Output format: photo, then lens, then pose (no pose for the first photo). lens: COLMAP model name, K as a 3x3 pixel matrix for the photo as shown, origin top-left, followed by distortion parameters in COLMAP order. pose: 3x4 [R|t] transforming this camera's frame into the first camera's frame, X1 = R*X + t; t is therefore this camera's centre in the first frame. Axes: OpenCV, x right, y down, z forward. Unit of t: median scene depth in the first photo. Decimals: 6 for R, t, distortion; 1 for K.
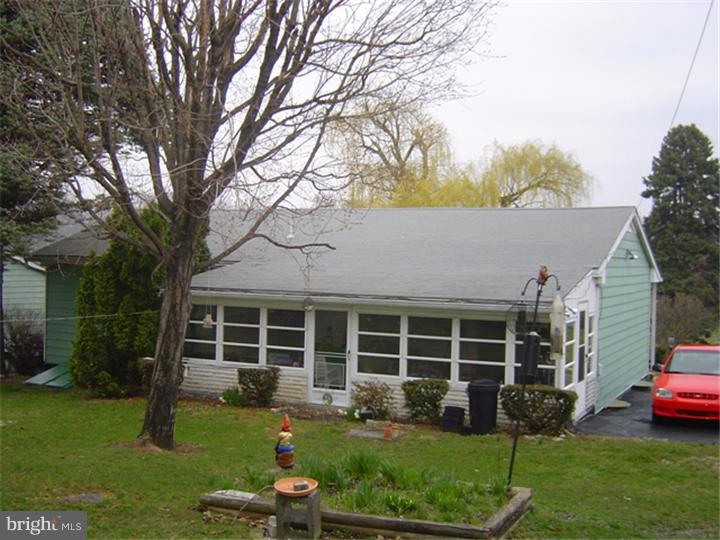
lens RADIAL K [[914.8, 0, 360.0], [0, 914.8, 270.0], [0, 0, 1]] dist [-0.152361, -0.021198]
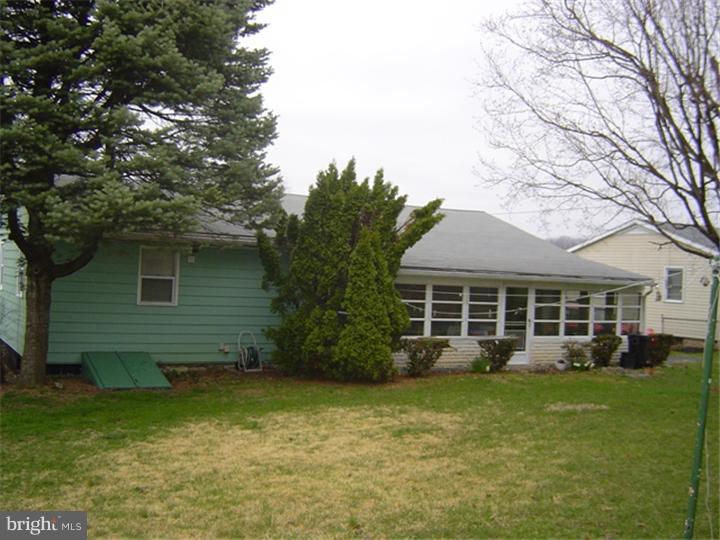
lens RADIAL K [[914.8, 0, 360.0], [0, 914.8, 270.0], [0, 0, 1]] dist [-0.152361, -0.021198]
pose [[0.559529, -0.022158, 0.828514, -1.137372], [-0.049309, 0.996982, 0.059964, -0.039860], [-0.827342, -0.074405, 0.556748, 0.497534]]
